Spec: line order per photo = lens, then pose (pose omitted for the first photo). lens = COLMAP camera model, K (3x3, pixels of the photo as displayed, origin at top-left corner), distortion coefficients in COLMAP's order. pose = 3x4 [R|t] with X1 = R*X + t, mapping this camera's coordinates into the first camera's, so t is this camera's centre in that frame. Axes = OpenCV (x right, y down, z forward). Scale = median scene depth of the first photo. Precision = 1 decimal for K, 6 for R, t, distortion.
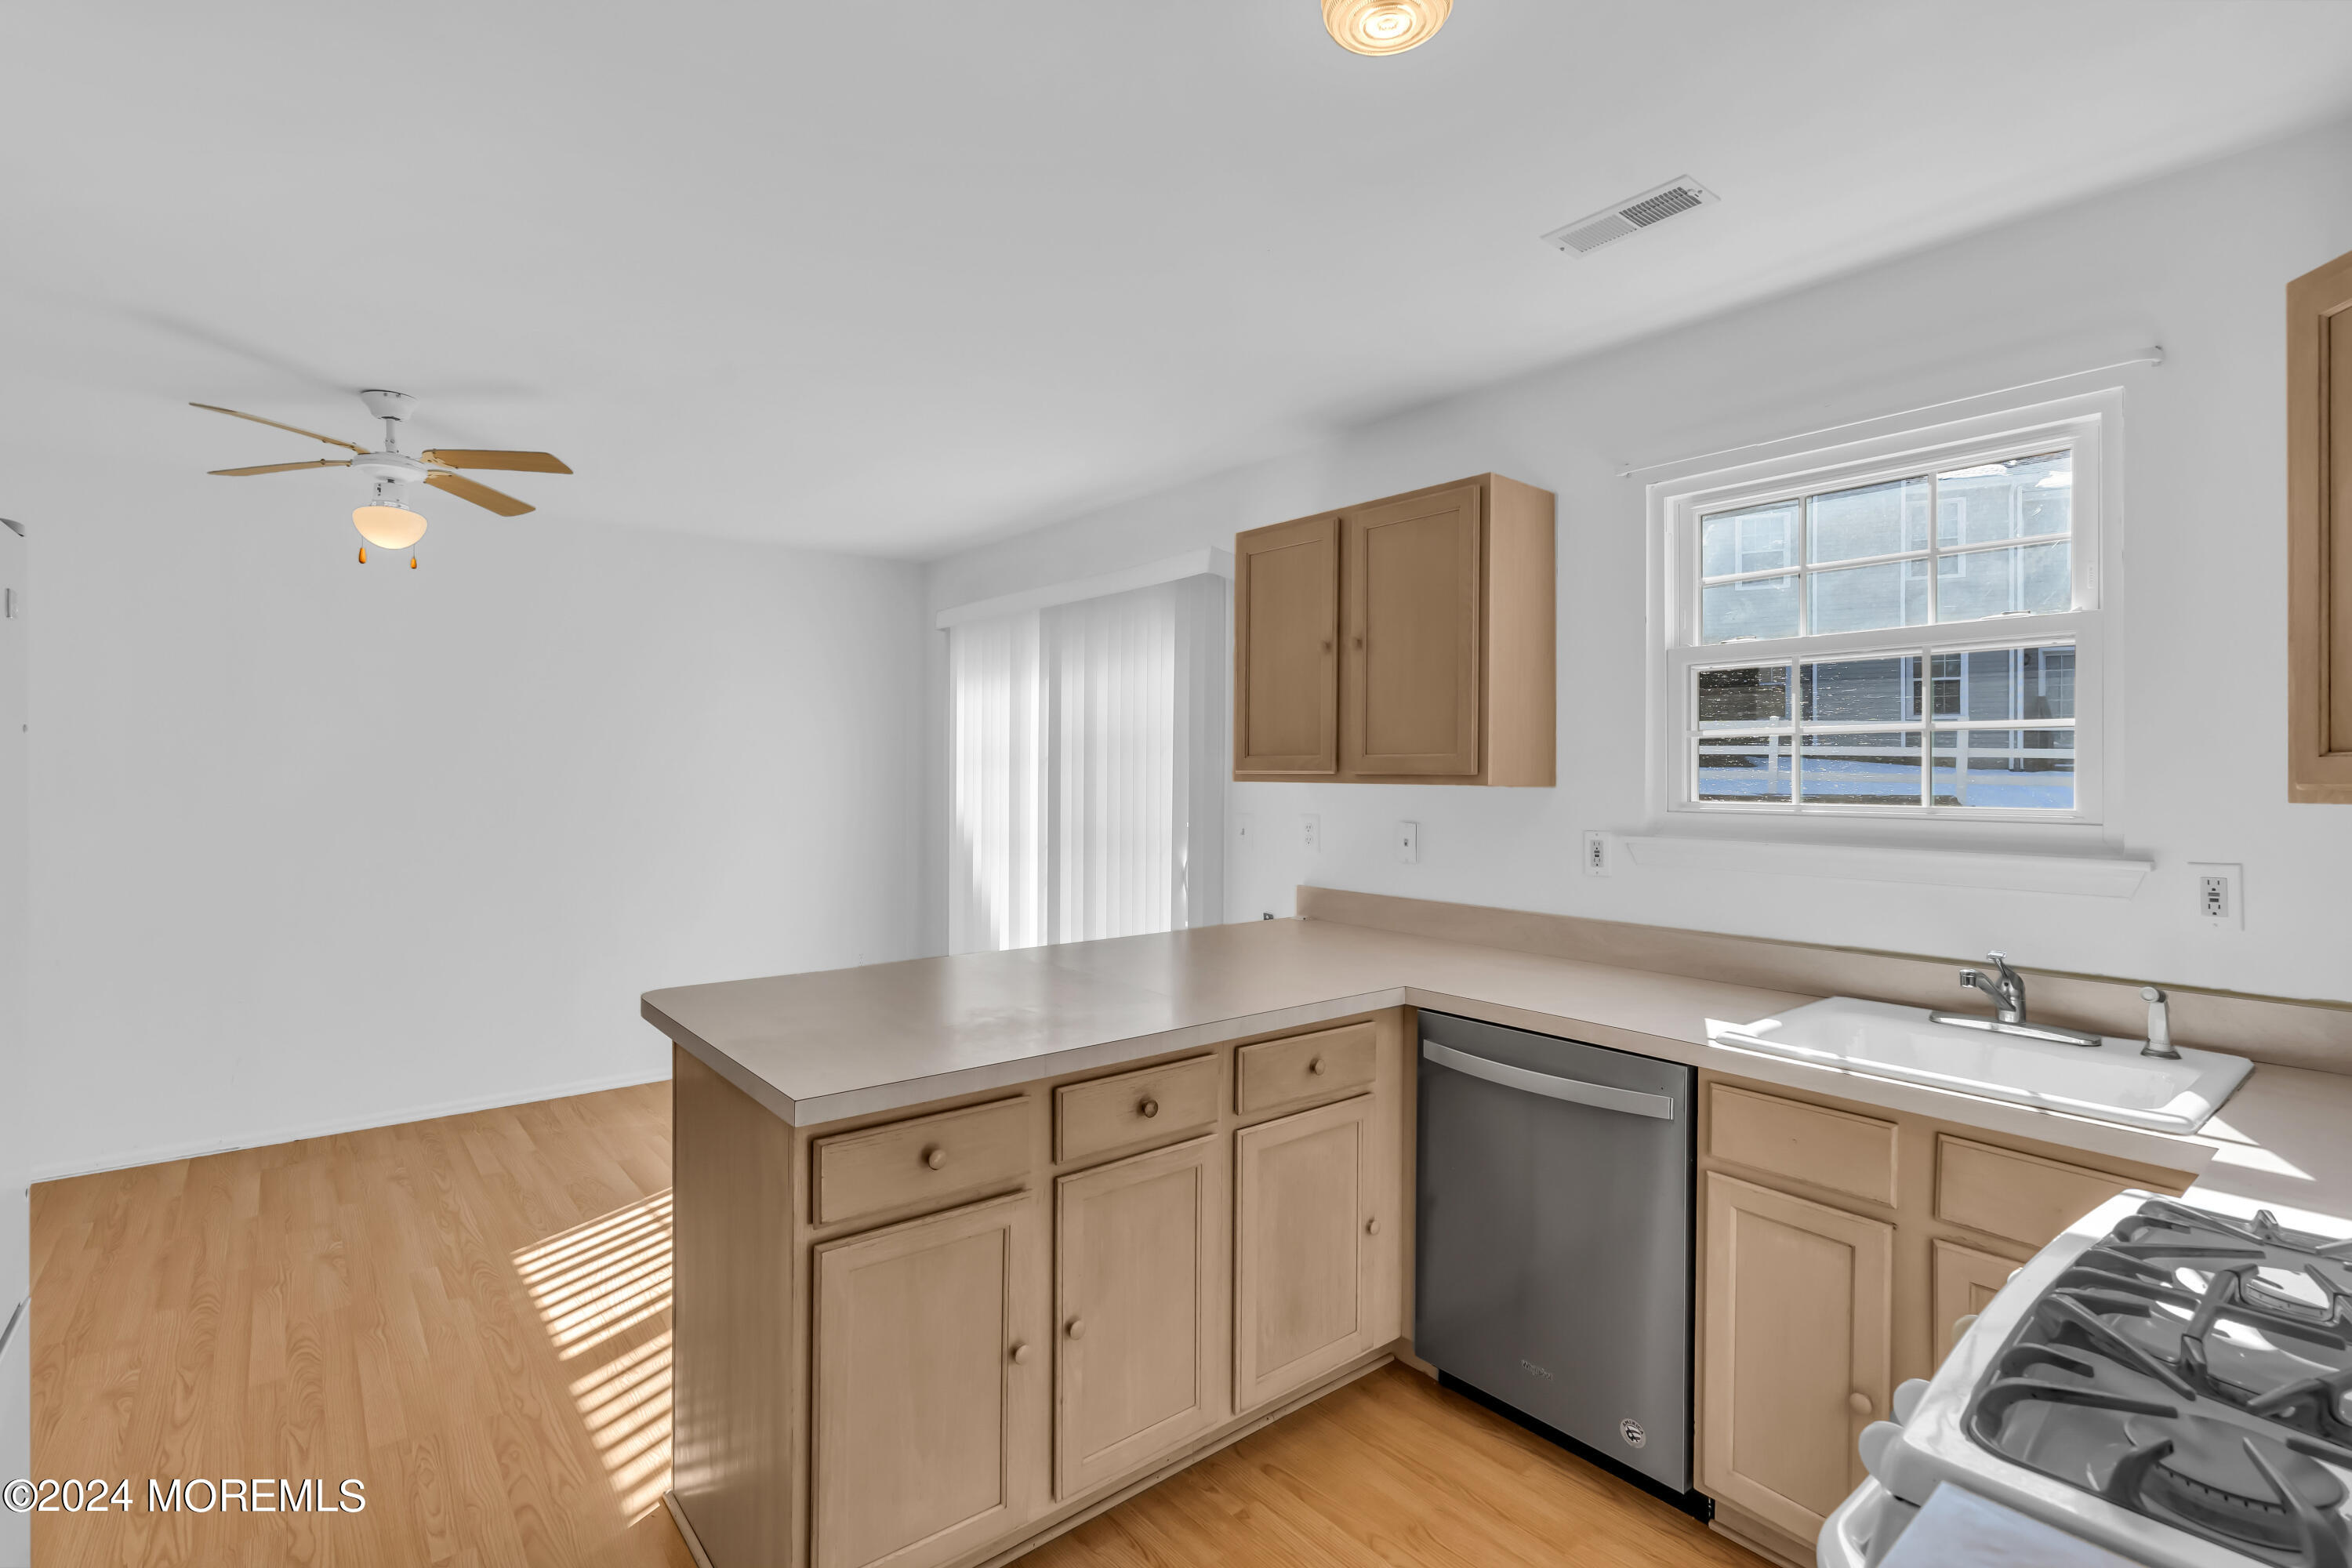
lens RADIAL K [[1061.7, 0, 1178.7], [0, 1061.7, 770.8], [0, 0, 1]] dist [-0.013769, -0.001087]
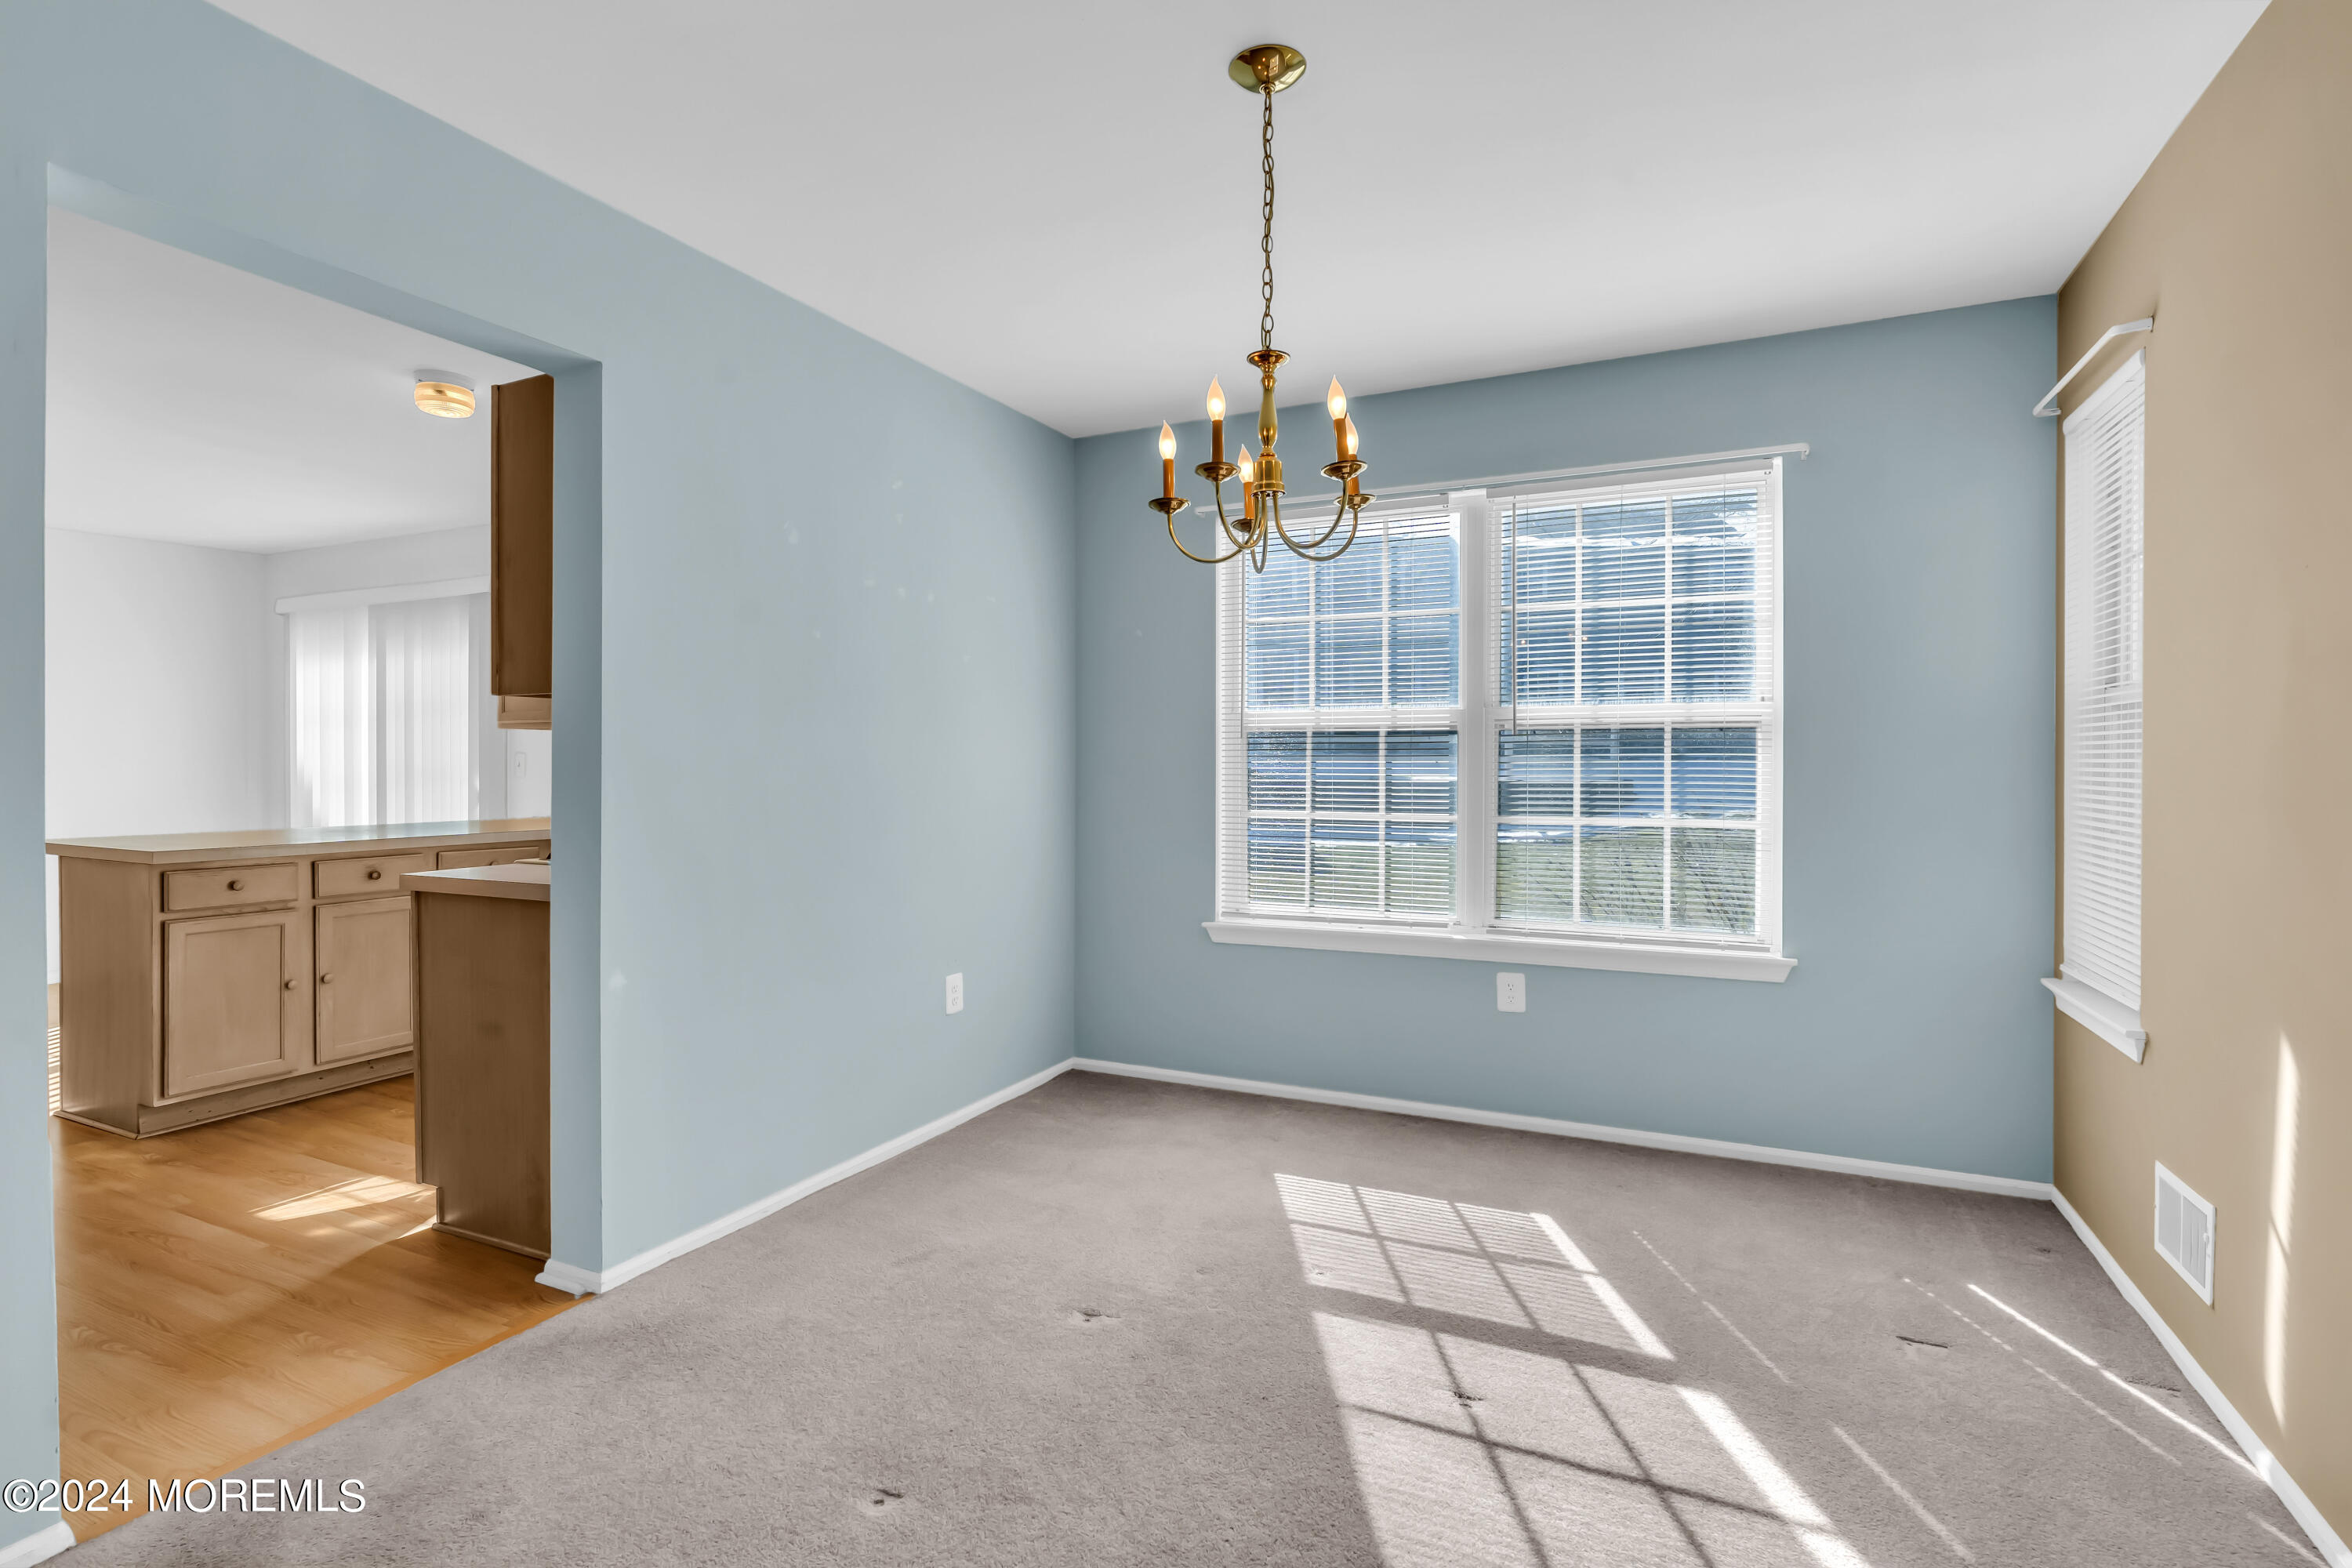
lens RADIAL K [[1061.7, 0, 1178.7], [0, 1061.7, 770.8], [0, 0, 1]] dist [-0.013769, -0.001087]
pose [[0.897821, -0.004617, 0.440337, 0.487050], [0.000074, 0.999947, 0.010335, 0.100949], [-0.440361, -0.009246, 0.897773, -1.548745]]
